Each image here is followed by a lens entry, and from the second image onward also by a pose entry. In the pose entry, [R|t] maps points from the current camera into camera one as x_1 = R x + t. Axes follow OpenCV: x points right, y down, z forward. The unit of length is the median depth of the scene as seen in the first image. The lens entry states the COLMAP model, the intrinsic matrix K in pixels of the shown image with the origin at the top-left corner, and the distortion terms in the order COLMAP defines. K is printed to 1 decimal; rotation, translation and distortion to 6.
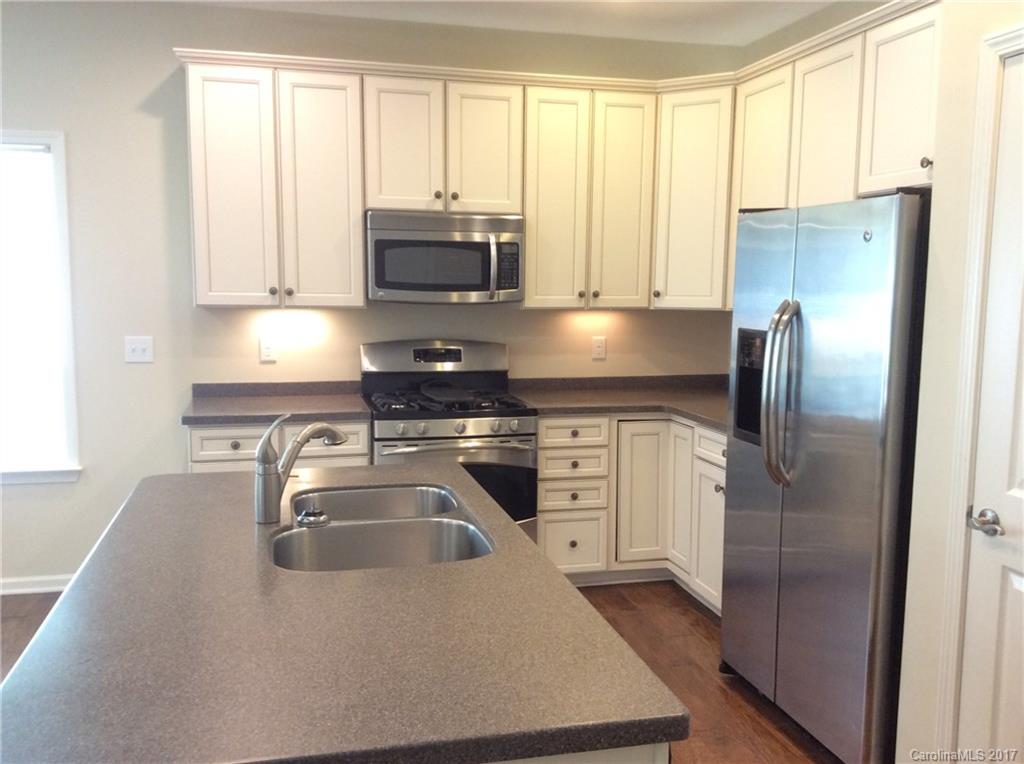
lens RADIAL K [[926.8, 0, 522.2], [0, 926.8, 387.4], [0, 0, 1]] dist [0.183907, -0.339205]
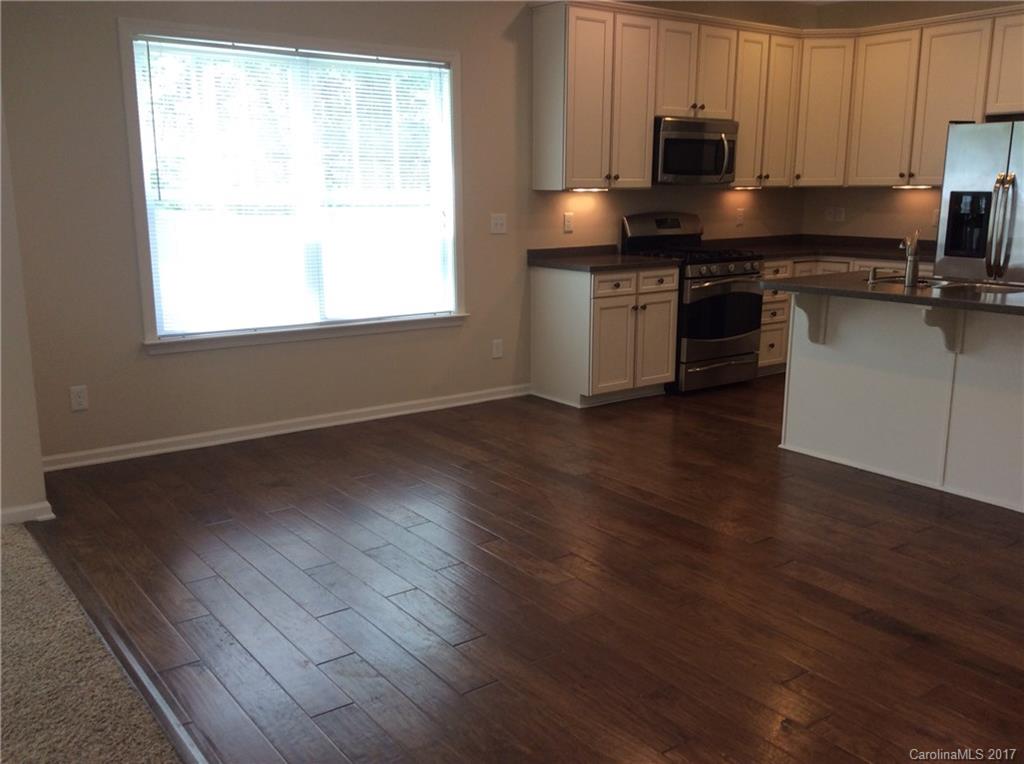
lens RADIAL K [[926.8, 0, 522.2], [0, 926.8, 387.4], [0, 0, 1]] dist [0.183907, -0.339205]
pose [[0.922478, -0.088897, 0.375676, -0.905896], [0.051350, 0.992734, 0.108823, 0.049355], [-0.382620, -0.081096, 0.920340, -0.256935]]
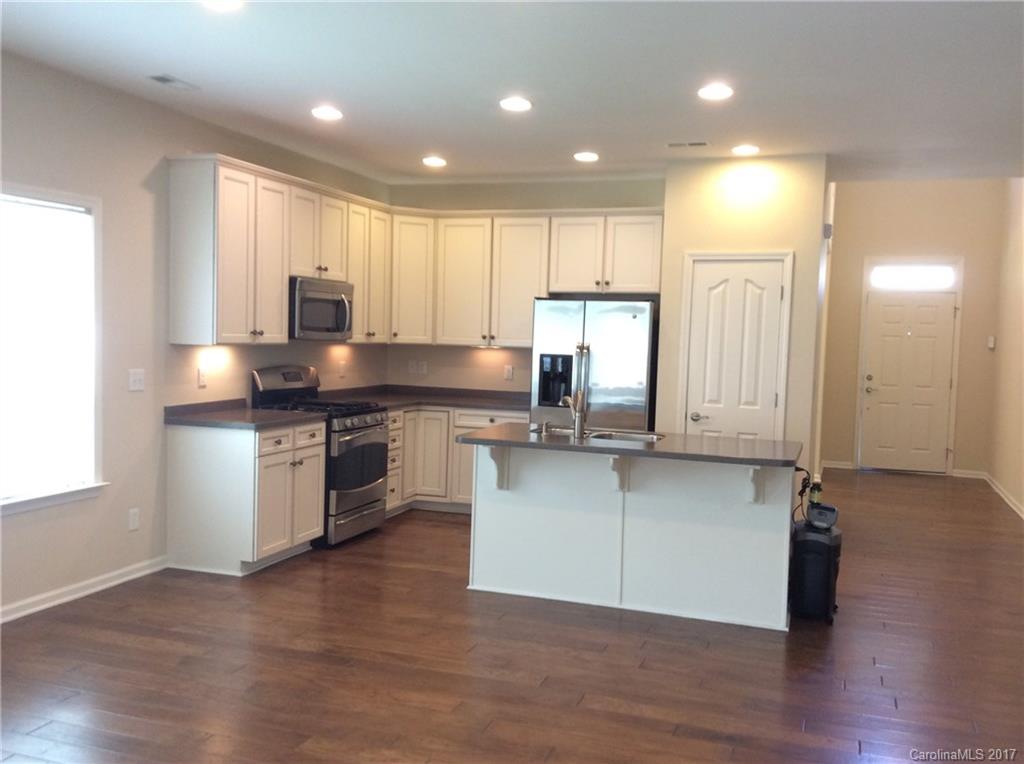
lens RADIAL K [[926.8, 0, 522.2], [0, 926.8, 387.4], [0, 0, 1]] dist [0.183907, -0.339205]
pose [[0.545206, -0.044933, 0.837097, -1.165403], [0.071472, 0.997418, 0.006988, -0.003718], [-0.835250, 0.056019, 0.547010, -0.073695]]
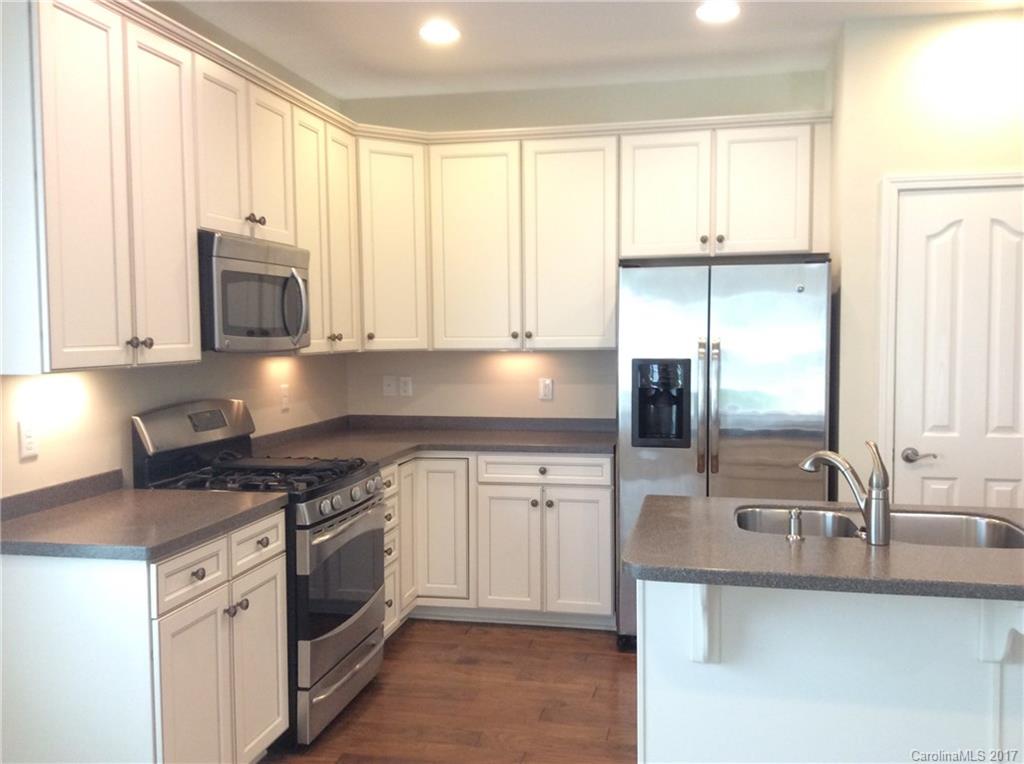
lens RADIAL K [[933.9, 0, 515.3], [0, 933.9, 391.6], [0, 0, 1]] dist [0.133535, -0.227887]
pose [[0.444004, -0.073914, 0.892971, -0.721819], [0.114193, 0.993133, 0.025426, -0.052366], [-0.888719, 0.090682, 0.449395, 0.445848]]
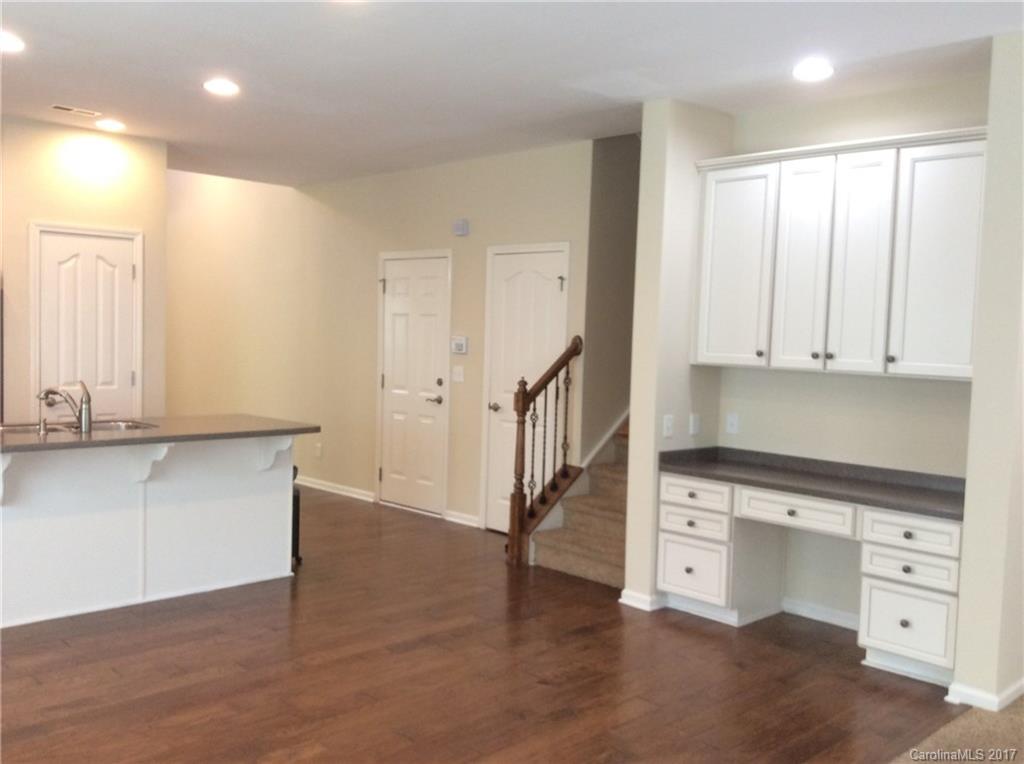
lens RADIAL K [[950.6, 0, 538.7], [0, 950.6, 384.6], [0, 0, 1]] dist [-0.008619, -0.007251]
pose [[-0.510907, -0.078218, 0.856070, -1.329506], [0.060079, 0.990168, 0.126326, -0.086003], [-0.857534, 0.115973, -0.501184, 0.606911]]
